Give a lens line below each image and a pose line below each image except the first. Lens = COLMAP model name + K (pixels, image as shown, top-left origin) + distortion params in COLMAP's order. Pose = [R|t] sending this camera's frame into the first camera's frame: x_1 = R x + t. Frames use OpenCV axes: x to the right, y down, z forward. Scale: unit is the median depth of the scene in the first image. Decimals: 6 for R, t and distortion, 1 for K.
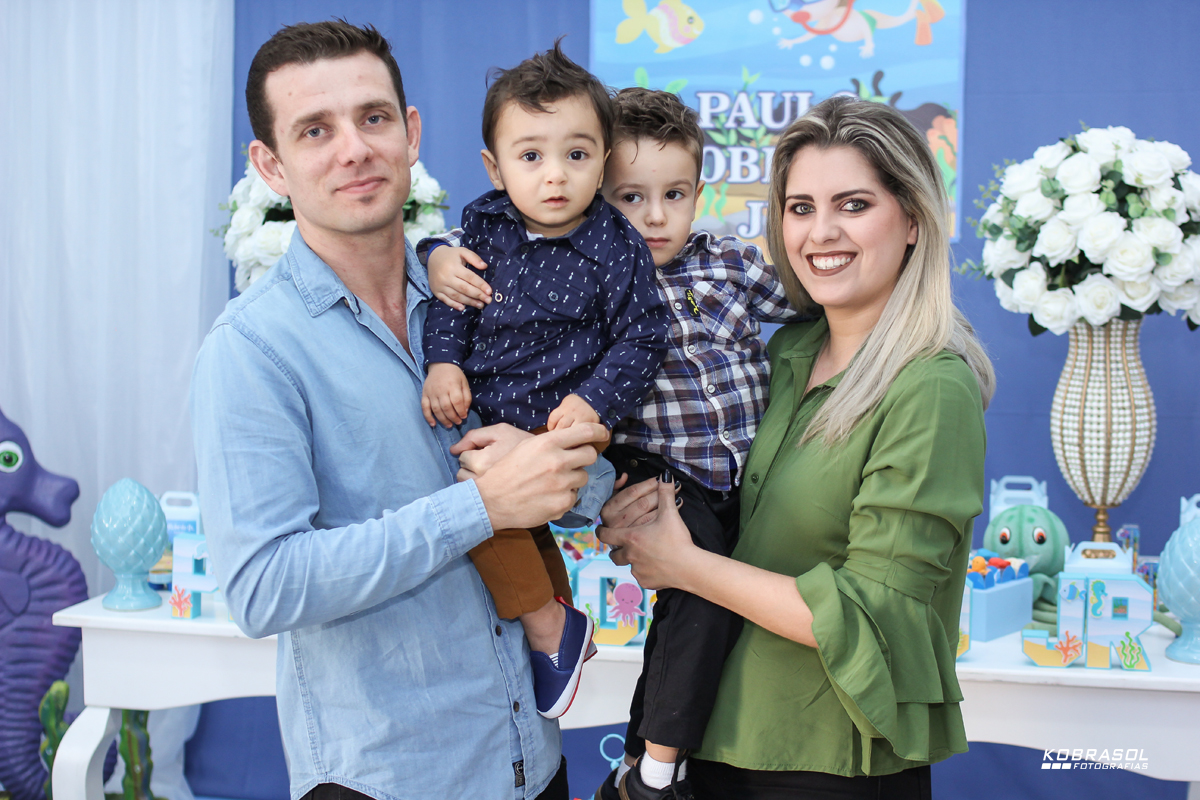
lens RADIAL K [[1933.7, 0, 597.6], [0, 1933.7, 397.8], [0, 0, 1]] dist [-0.077496, 0.000000]
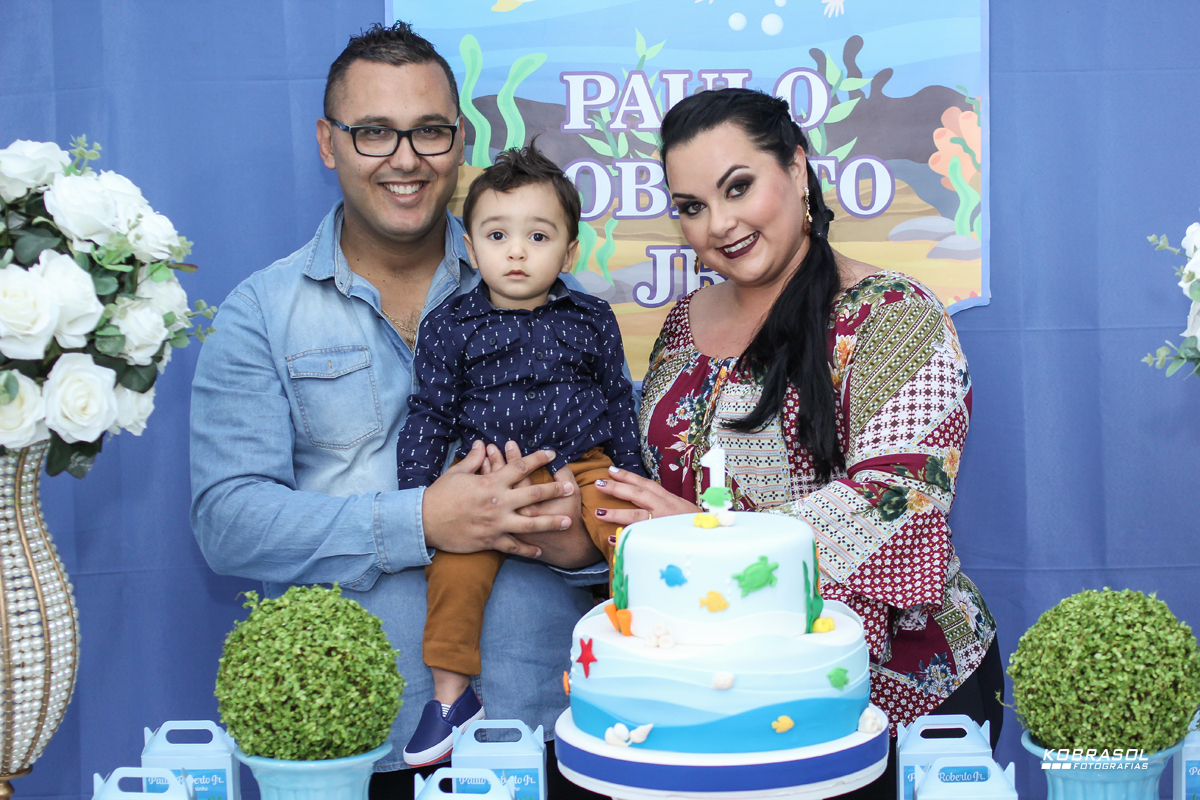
lens RADIAL K [[1933.7, 0, 602.1], [0, 1933.7, 407.2], [0, 0, 1]] dist [-0.077496, 0.000000]
pose [[0.977505, -0.035881, 0.207839, -0.085342], [0.040344, 0.999037, -0.017270, -0.049406], [-0.207019, 0.025267, 0.978011, 0.487387]]
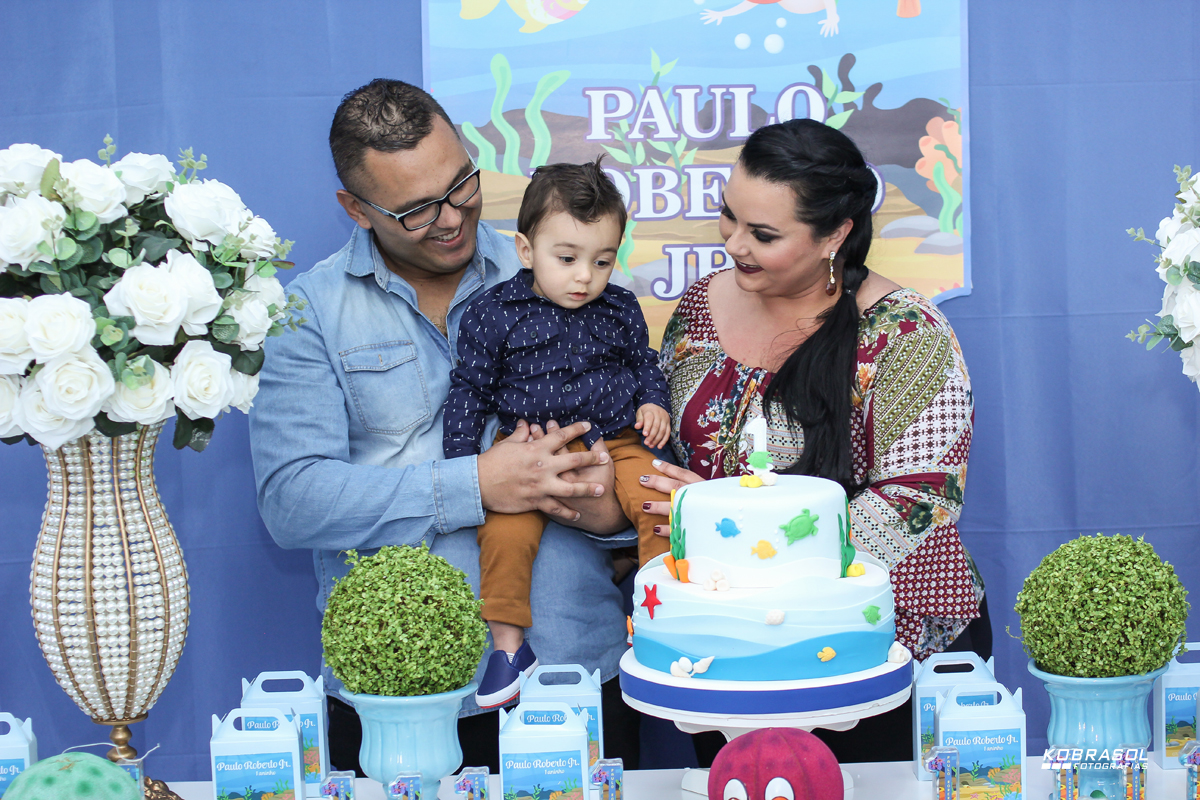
lens RADIAL K [[1933.7, 0, 601.6], [0, 1933.7, 402.7], [0, 0, 1]] dist [-0.077496, 0.000000]
pose [[0.967328, -0.047027, 0.249130, -0.146710], [0.054238, 0.998282, -0.022157, -0.039460], [-0.247660, 0.034946, 0.968217, 0.421382]]
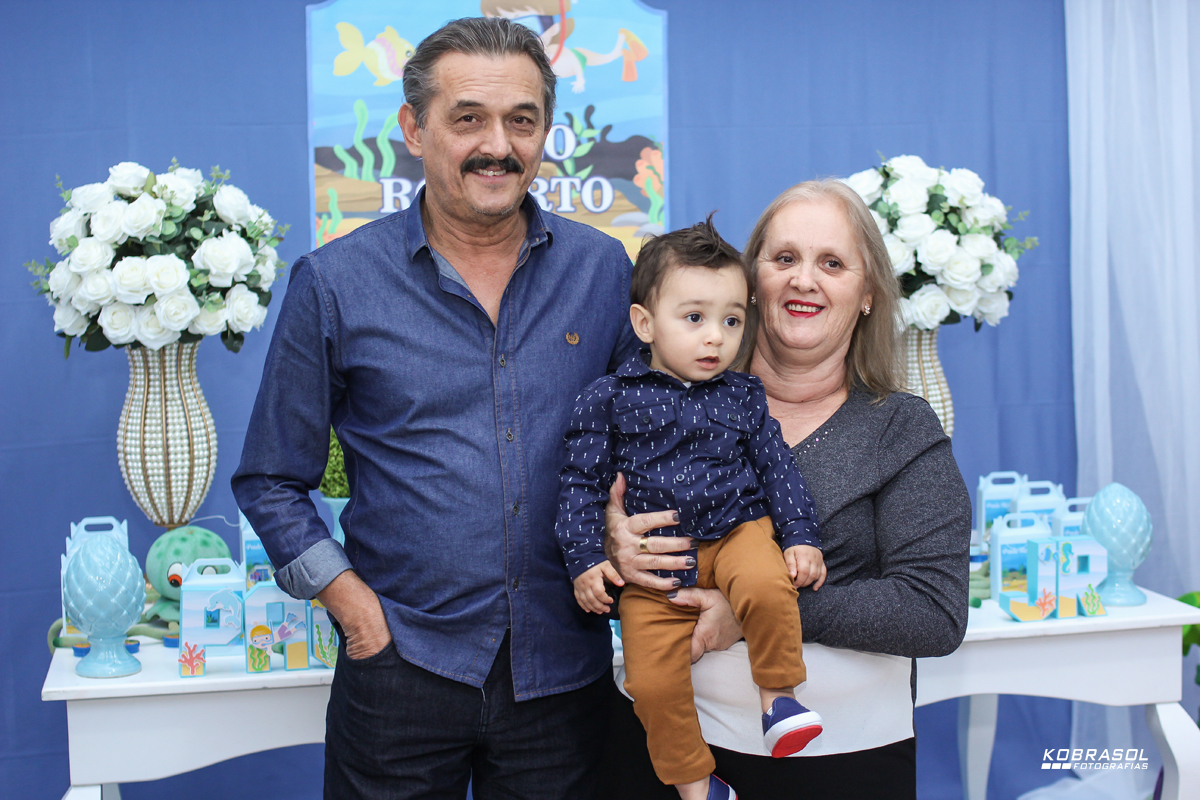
lens RADIAL K [[1933.7, 0, 594.7], [0, 1933.7, 401.6], [0, 0, 1]] dist [-0.077496, 0.000000]
pose [[0.894993, -0.054684, 0.442715, -0.401614], [0.062963, 0.998008, -0.004013, -0.002789], [-0.441614, 0.031467, 0.896653, 0.060612]]
